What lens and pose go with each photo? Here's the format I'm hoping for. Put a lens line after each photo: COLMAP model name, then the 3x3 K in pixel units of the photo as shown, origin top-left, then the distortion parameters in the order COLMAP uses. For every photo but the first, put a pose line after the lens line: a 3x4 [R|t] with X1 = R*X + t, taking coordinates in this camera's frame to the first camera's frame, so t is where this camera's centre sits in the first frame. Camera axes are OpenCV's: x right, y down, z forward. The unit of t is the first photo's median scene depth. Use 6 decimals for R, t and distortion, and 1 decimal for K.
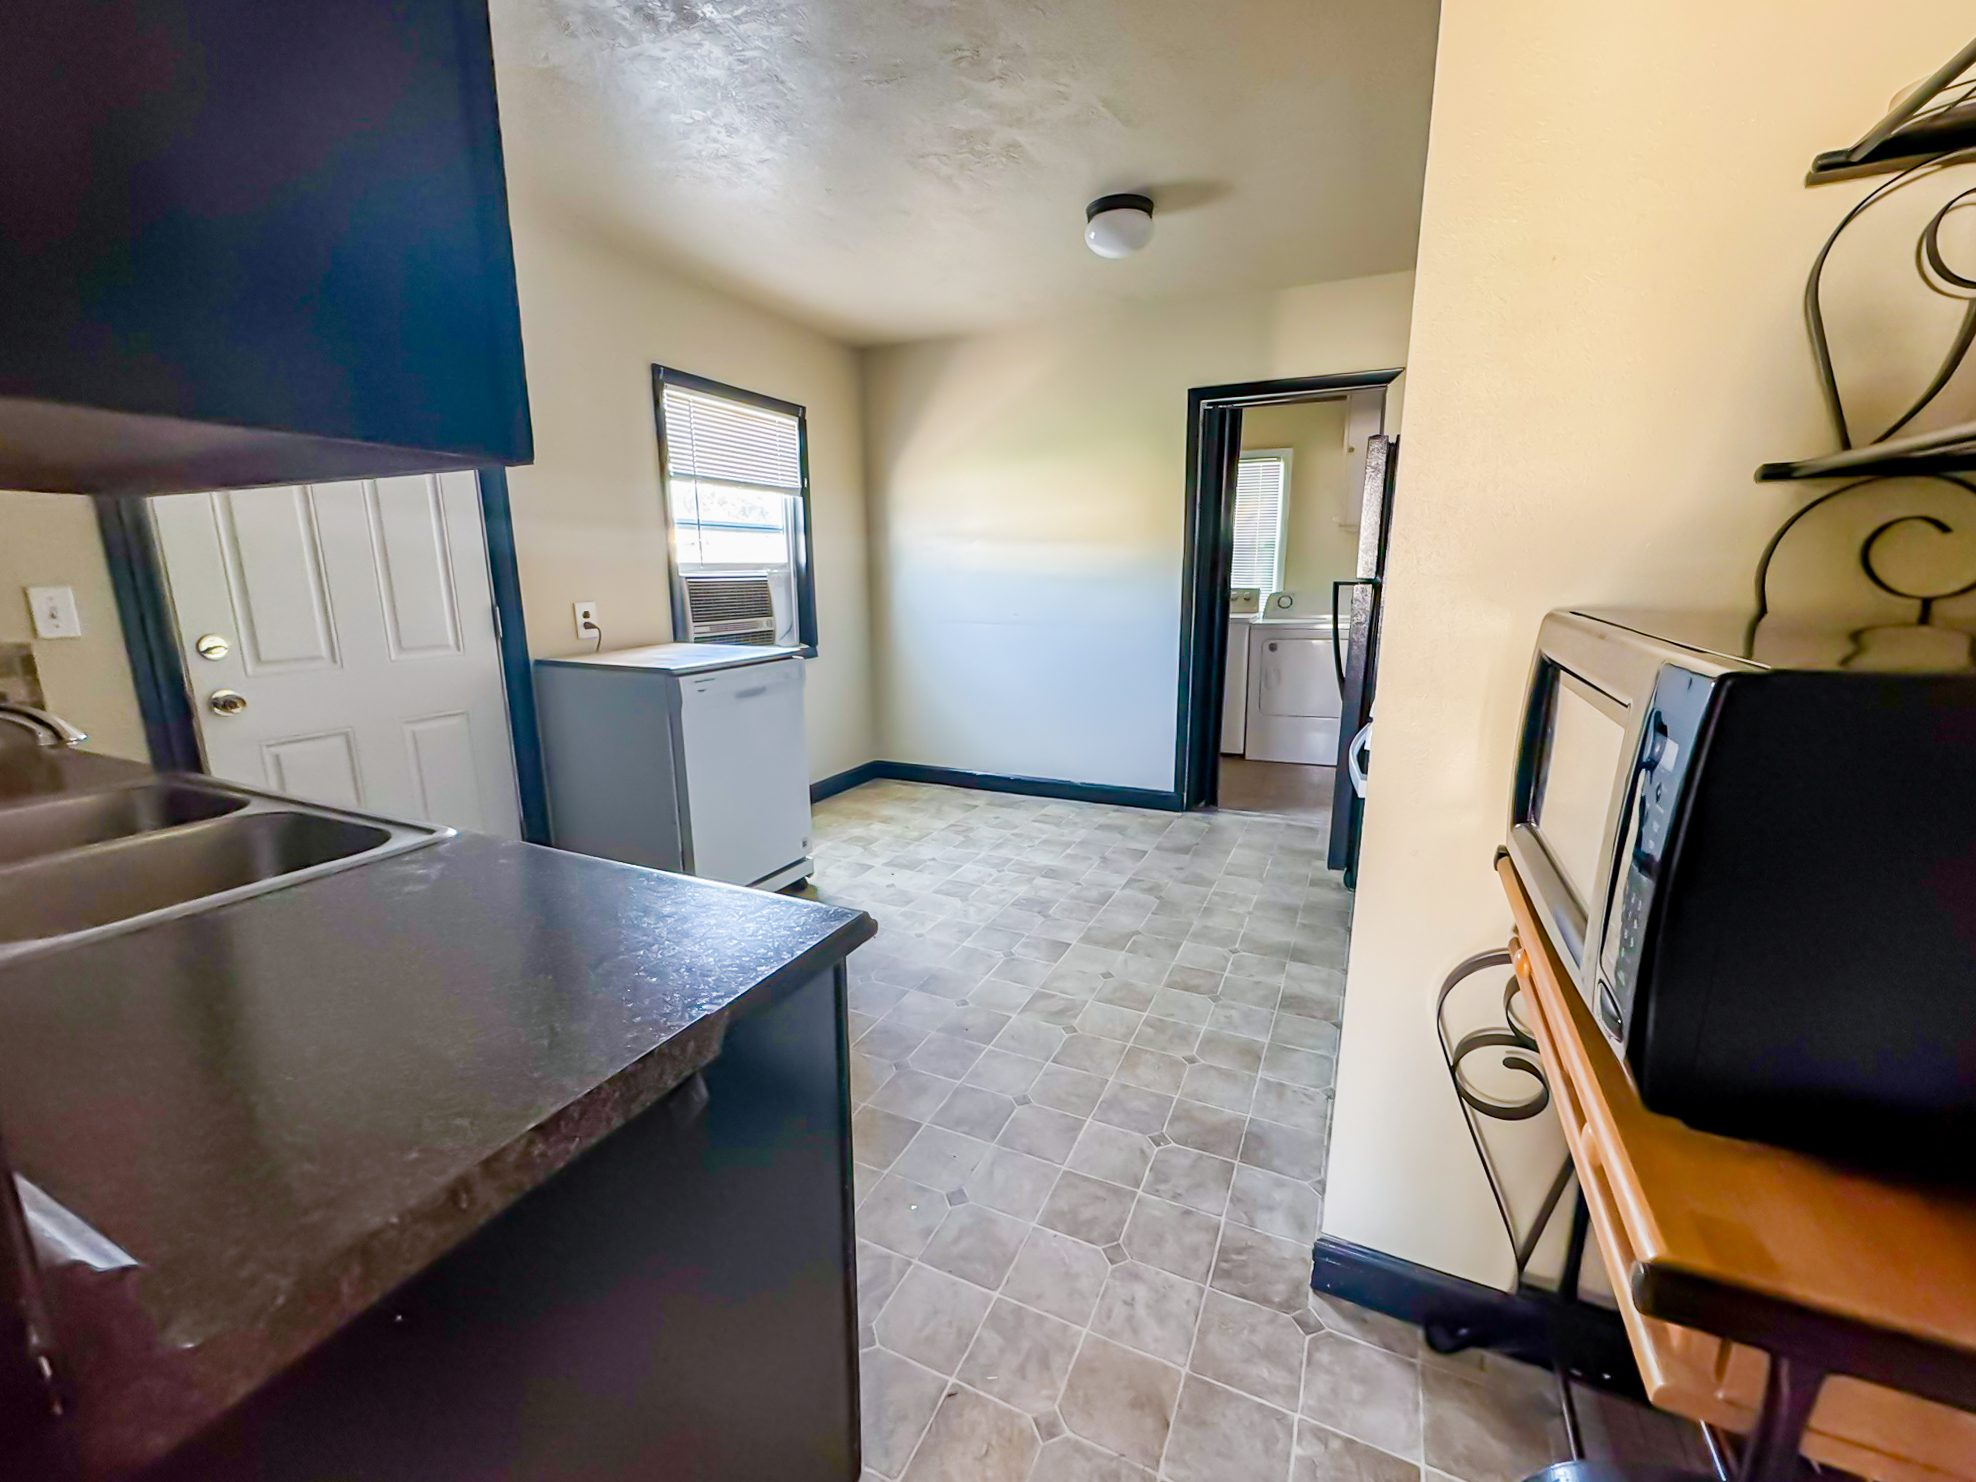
lens RADIAL K [[810.9, 0, 988.0], [0, 810.9, 741.0], [0, 0, 1]] dist [0.001078, 0.000260]
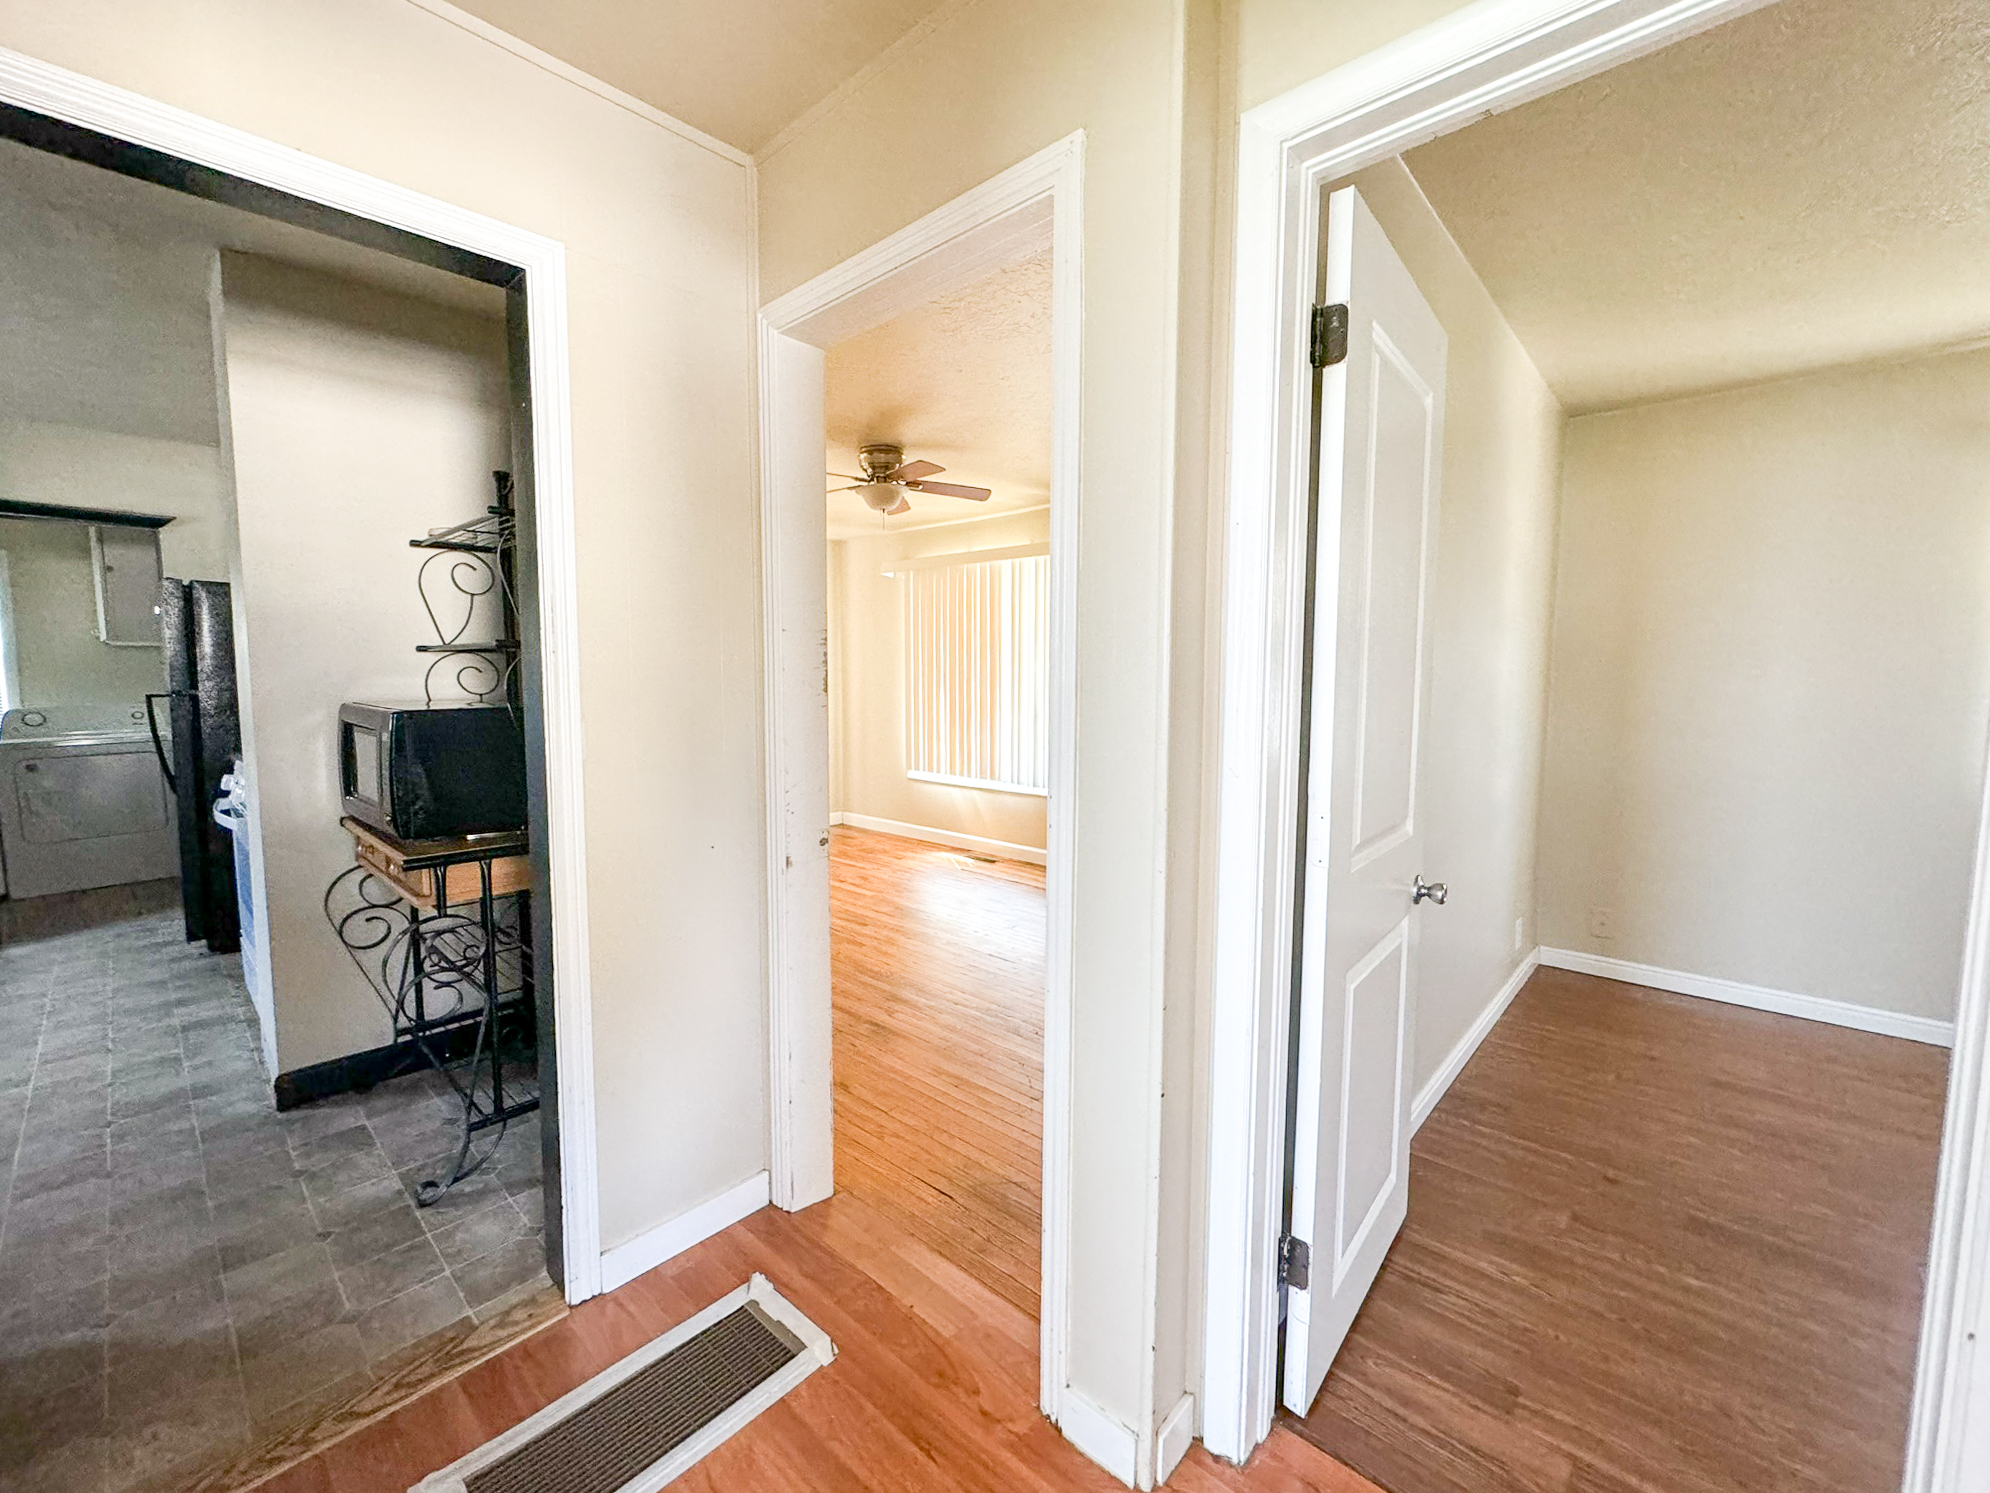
lens RADIAL K [[816.7, 0, 995.0], [0, 816.7, 746.5], [0, 0, 1]] dist [0.001078, 0.000260]
pose [[0.295722, -0.074657, 0.952352, -0.400432], [0.195846, 0.980503, 0.016050, 0.114425], [-0.934983, 0.181768, 0.304578, -0.578708]]
